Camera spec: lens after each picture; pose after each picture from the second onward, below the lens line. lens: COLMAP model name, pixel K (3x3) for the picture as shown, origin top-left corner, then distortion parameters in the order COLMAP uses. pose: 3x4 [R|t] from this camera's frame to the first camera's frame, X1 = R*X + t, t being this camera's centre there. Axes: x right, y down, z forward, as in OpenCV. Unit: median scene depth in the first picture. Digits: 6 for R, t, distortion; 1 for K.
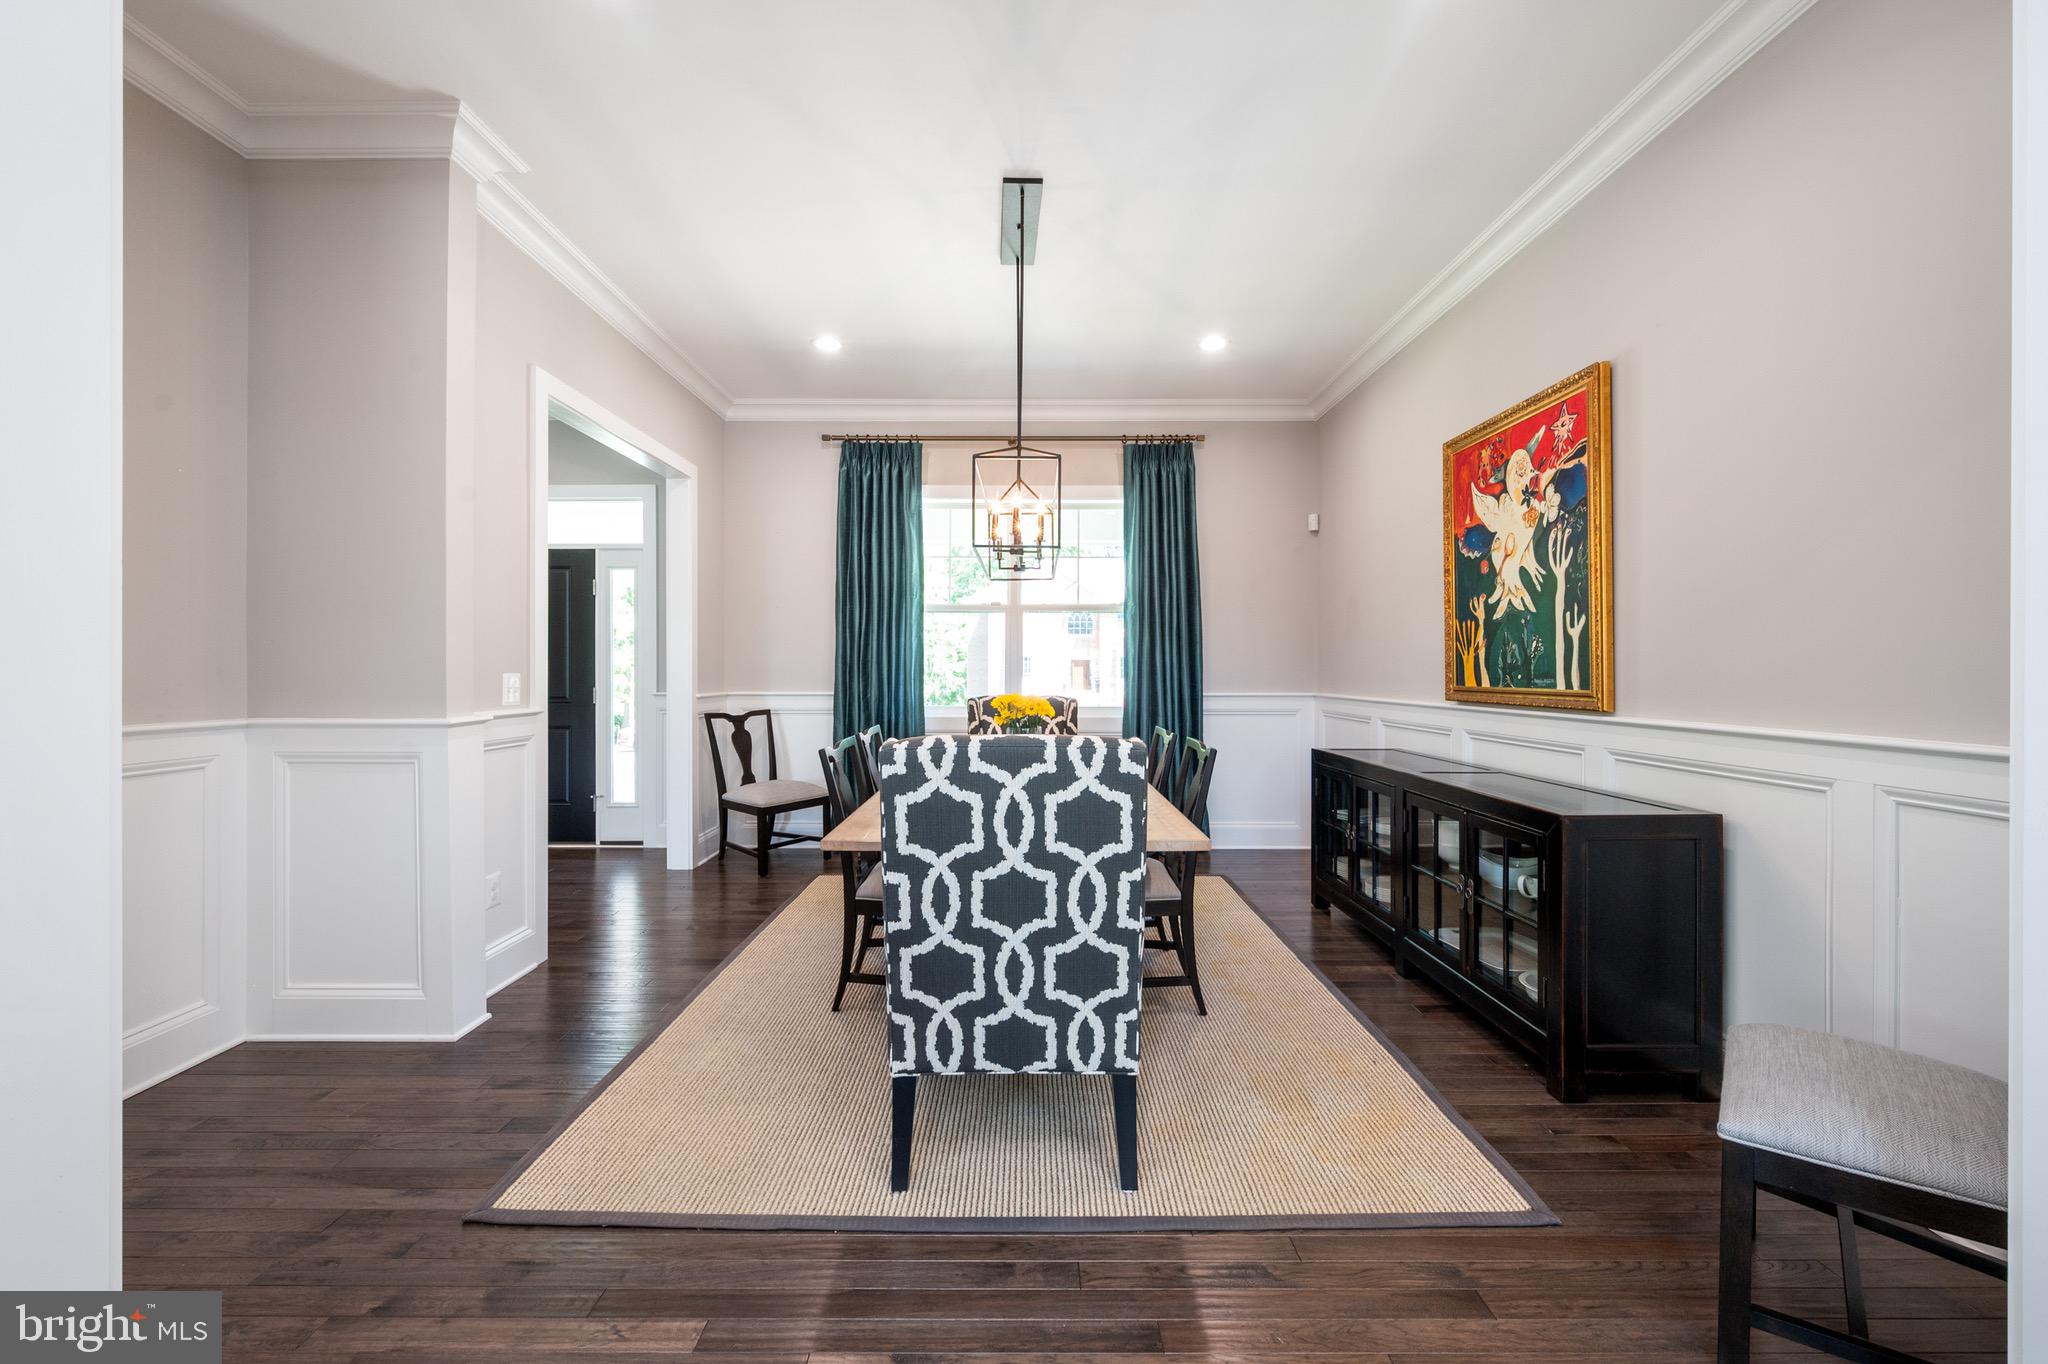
lens RADIAL K [[813.2, 0, 1038.5], [0, 813.2, 671.6], [0, 0, 1]] dist [0.000473, 0.000469]
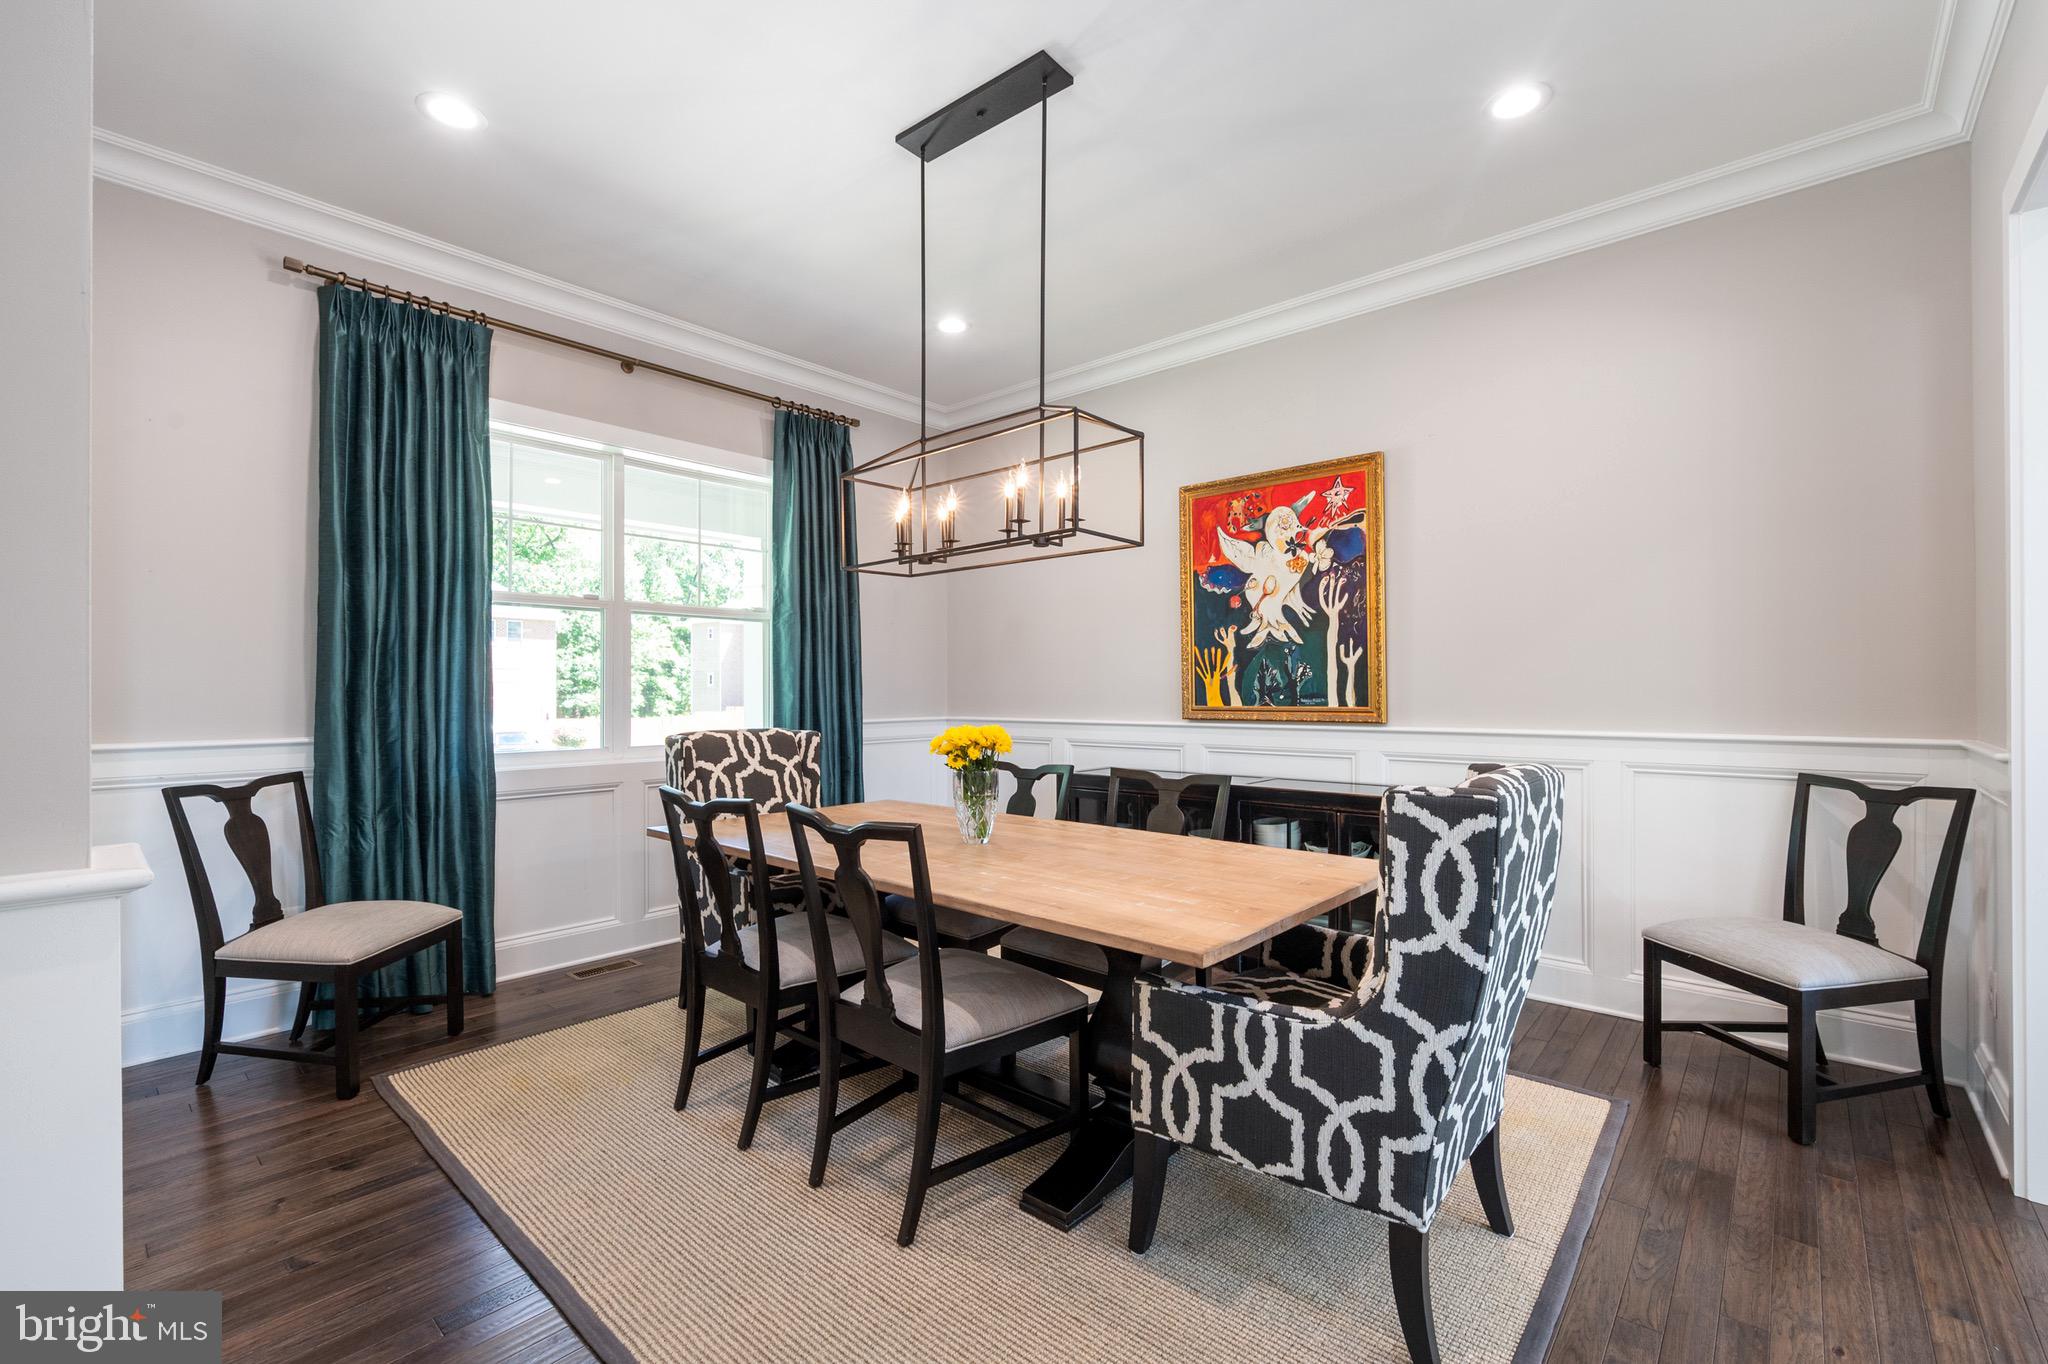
lens RADIAL K [[876.8, 0, 1032.2], [0, 876.8, 696.9], [0, 0, 1]] dist [-0.000359, 0.000309]
pose [[0.672928, -0.004725, 0.739693, -0.594951], [0.004673, 0.999987, 0.002136, 0.001681], [-0.739693, 0.002019, 0.672941, 0.398135]]
